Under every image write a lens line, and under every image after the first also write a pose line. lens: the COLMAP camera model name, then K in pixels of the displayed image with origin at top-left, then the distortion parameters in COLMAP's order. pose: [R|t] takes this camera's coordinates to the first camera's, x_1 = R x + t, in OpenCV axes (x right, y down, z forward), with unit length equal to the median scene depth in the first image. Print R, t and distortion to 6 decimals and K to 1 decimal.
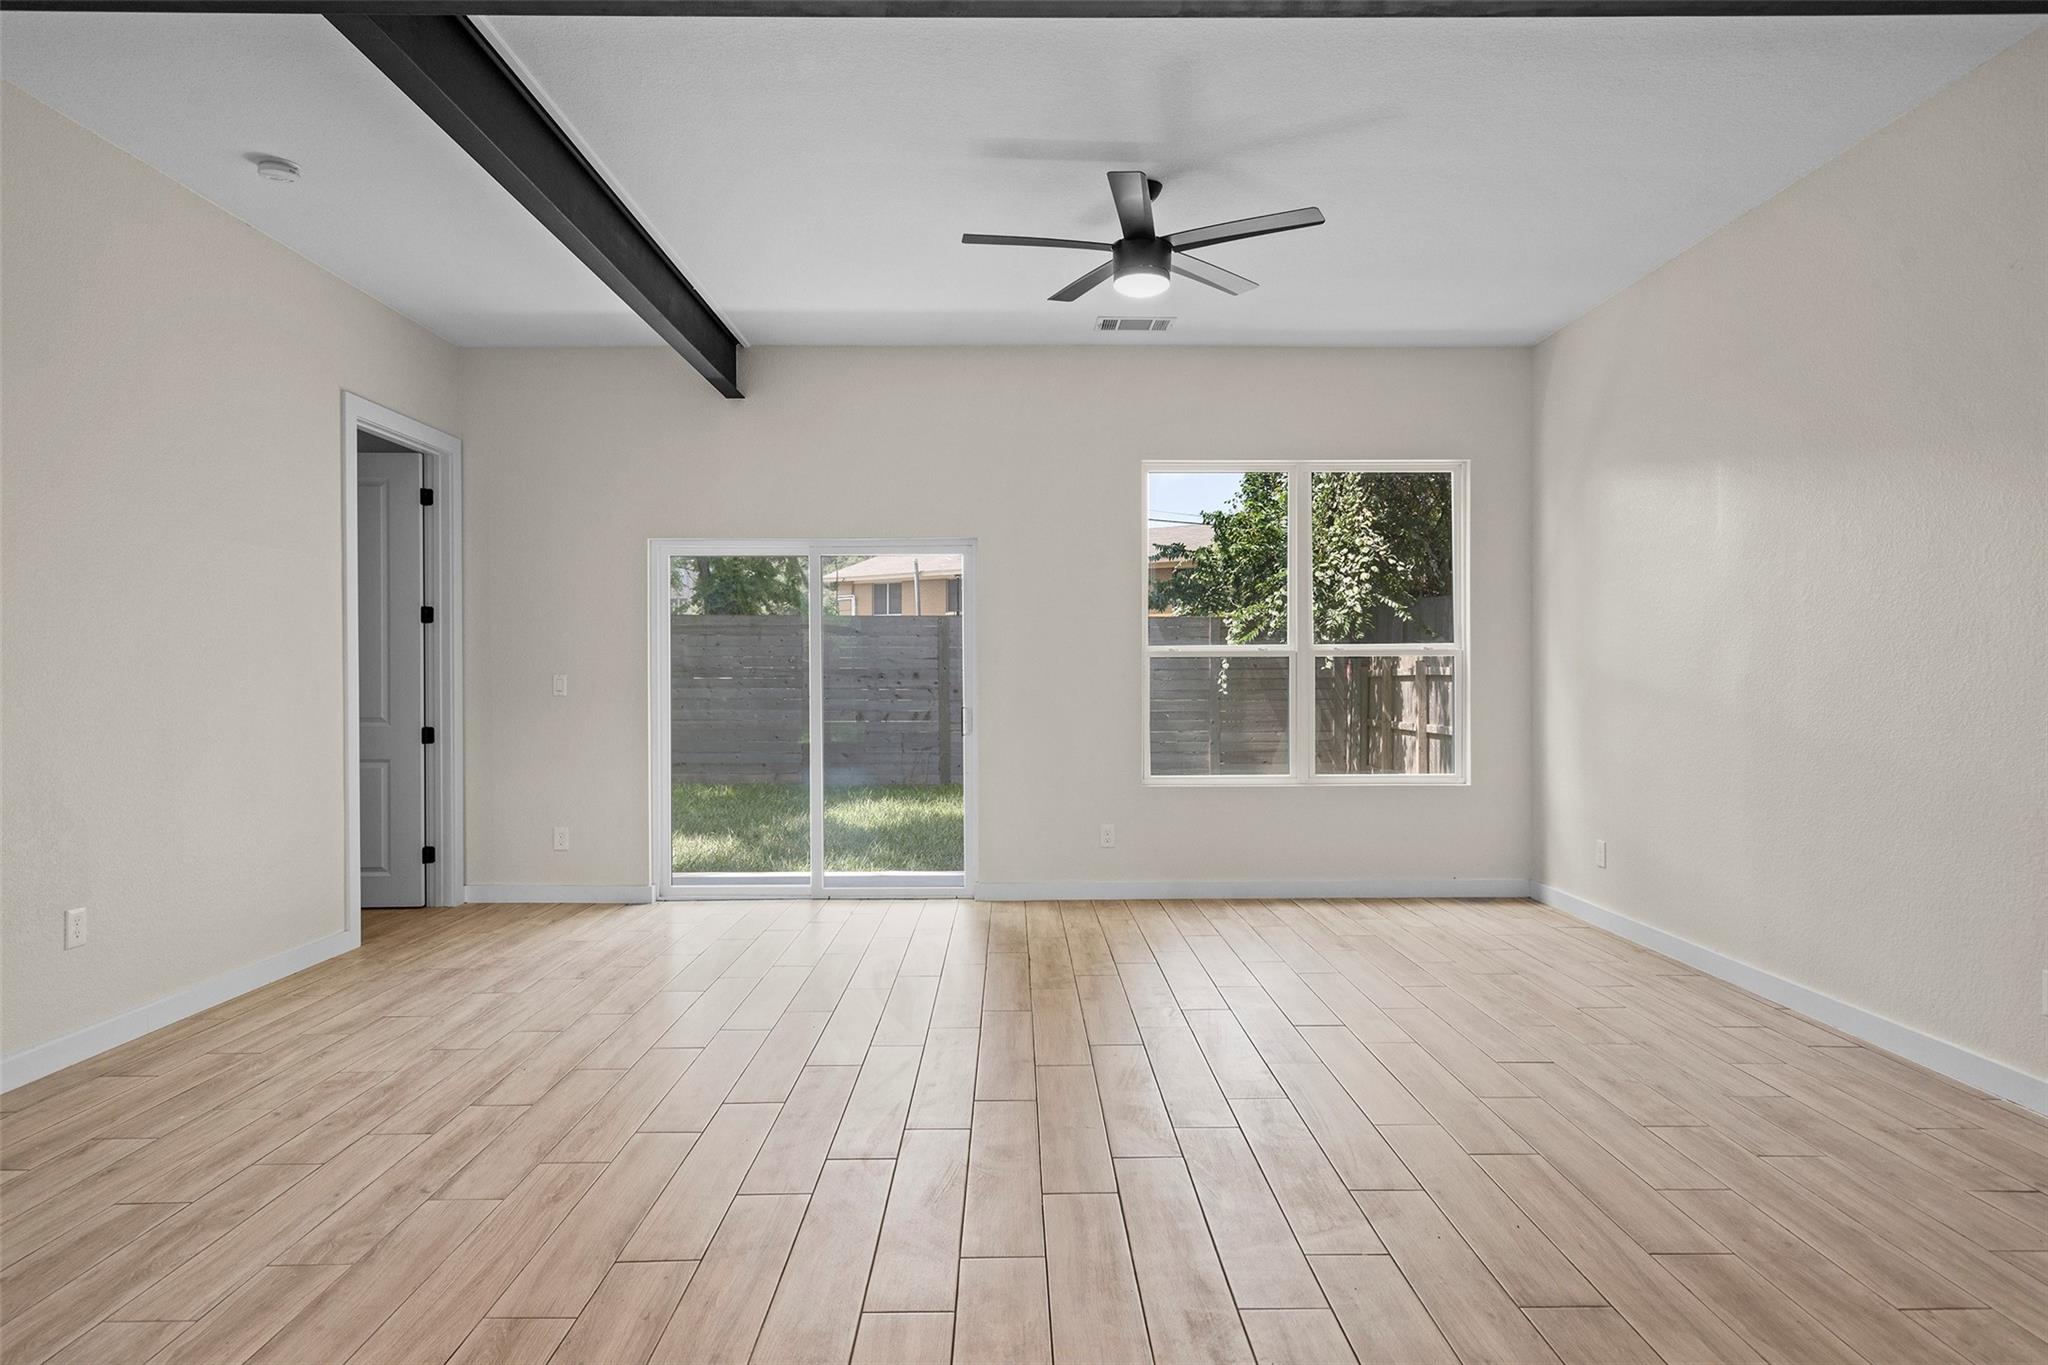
lens RADIAL K [[1199.2, 0, 1024.2], [0, 1199.2, 678.9], [0, 0, 1]] dist [0.005537, 0.000552]
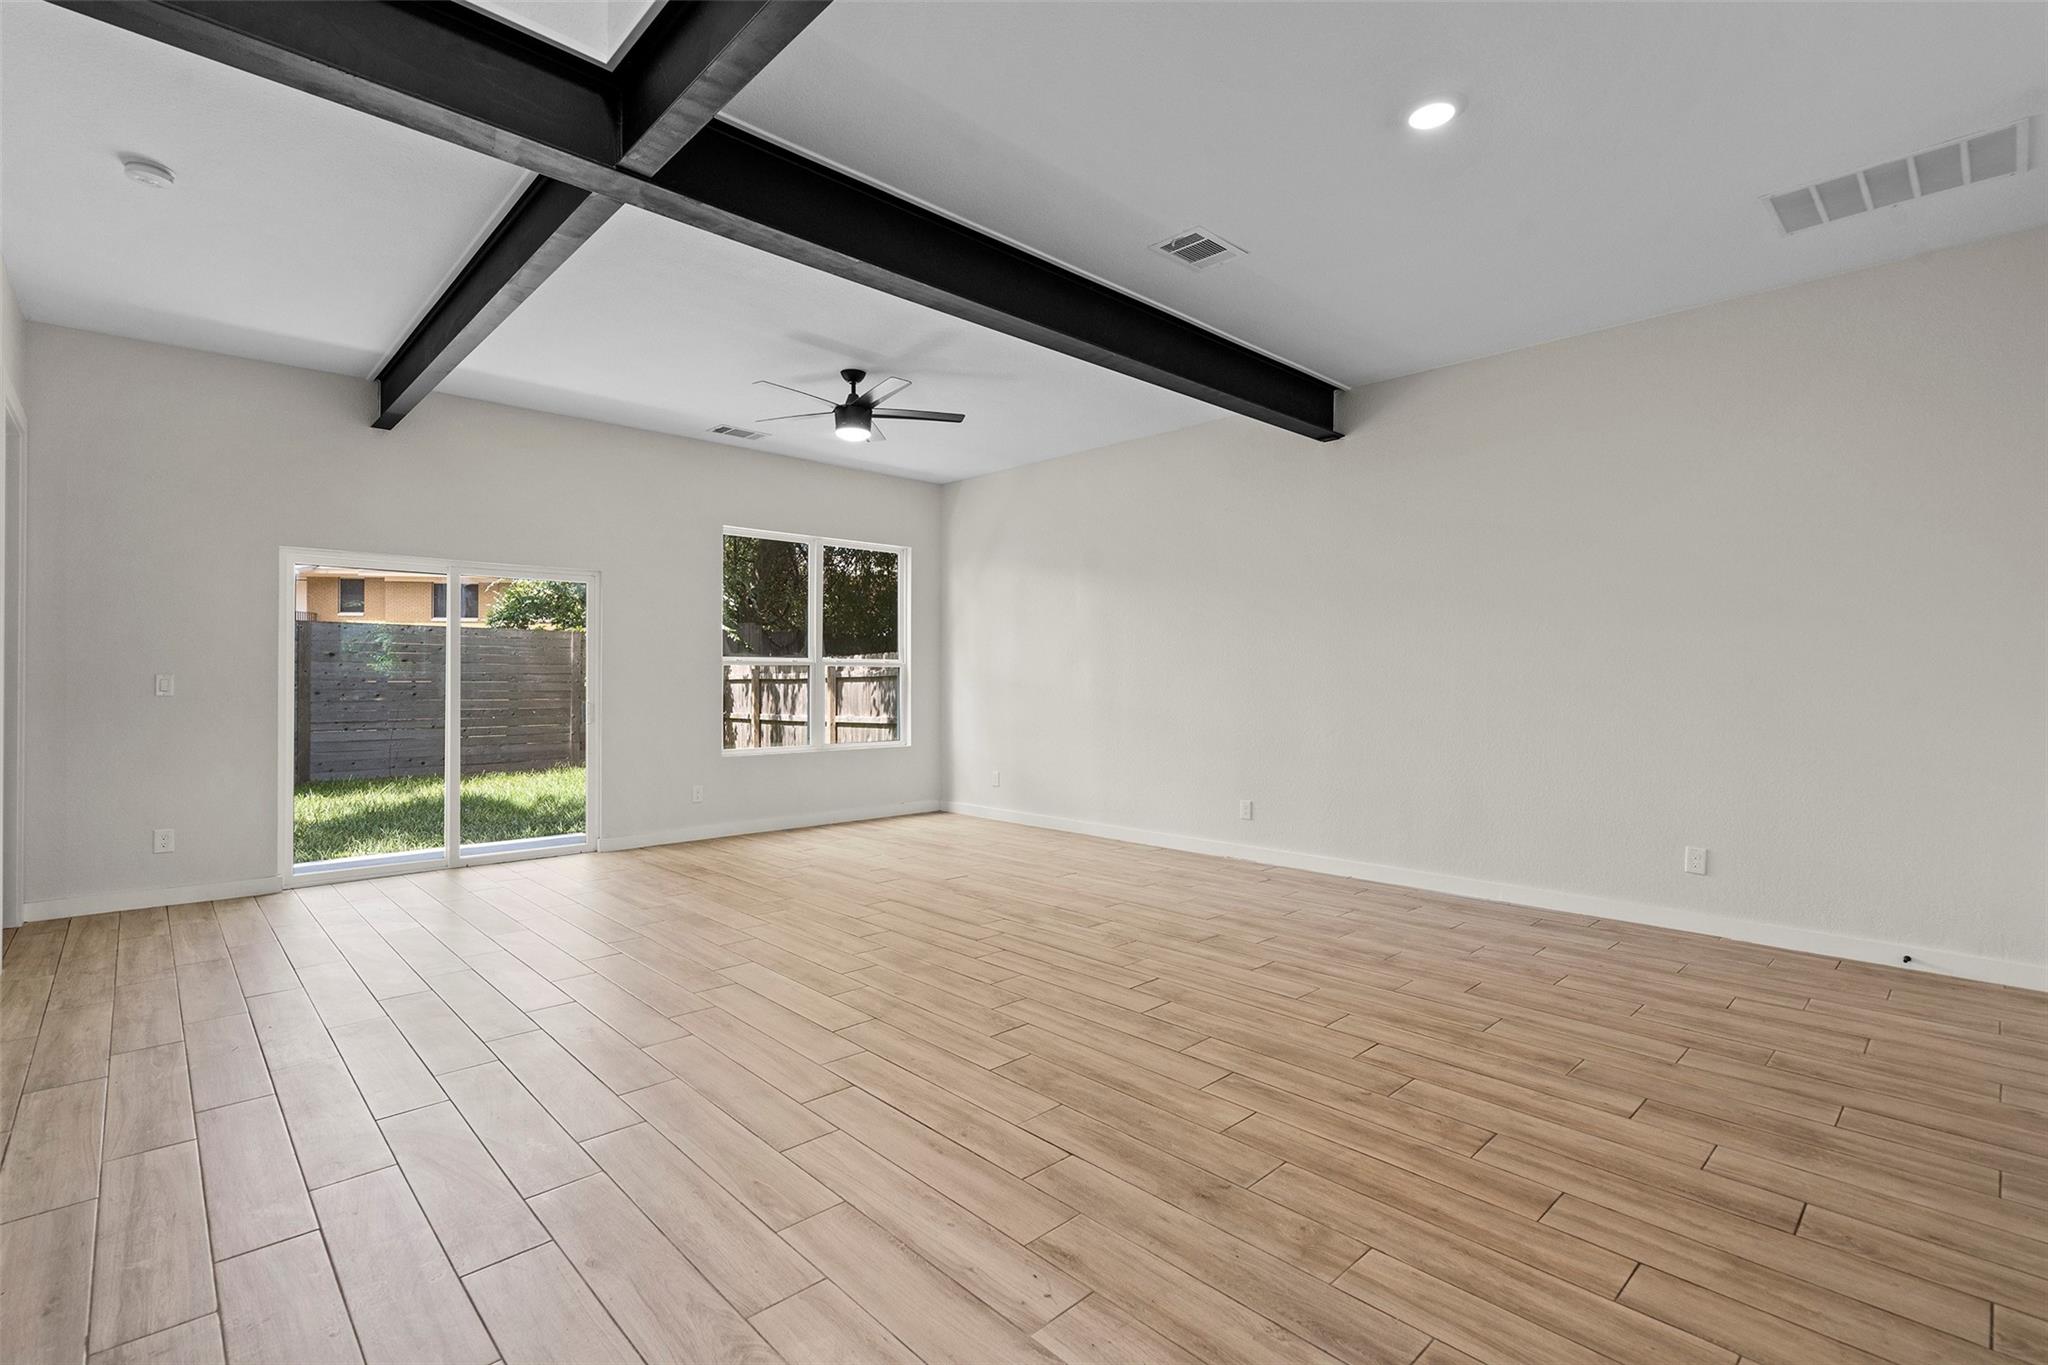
lens RADIAL K [[937.3, 0, 1023.2], [0, 937.3, 677.7], [0, 0, 1]] dist [-0.009779, 0.004370]
pose [[0.732366, 0.004184, 0.680898, -0.386937], [-0.000451, 0.999984, -0.005660, 0.002793], [-0.680911, 0.003838, 0.732356, -0.044043]]
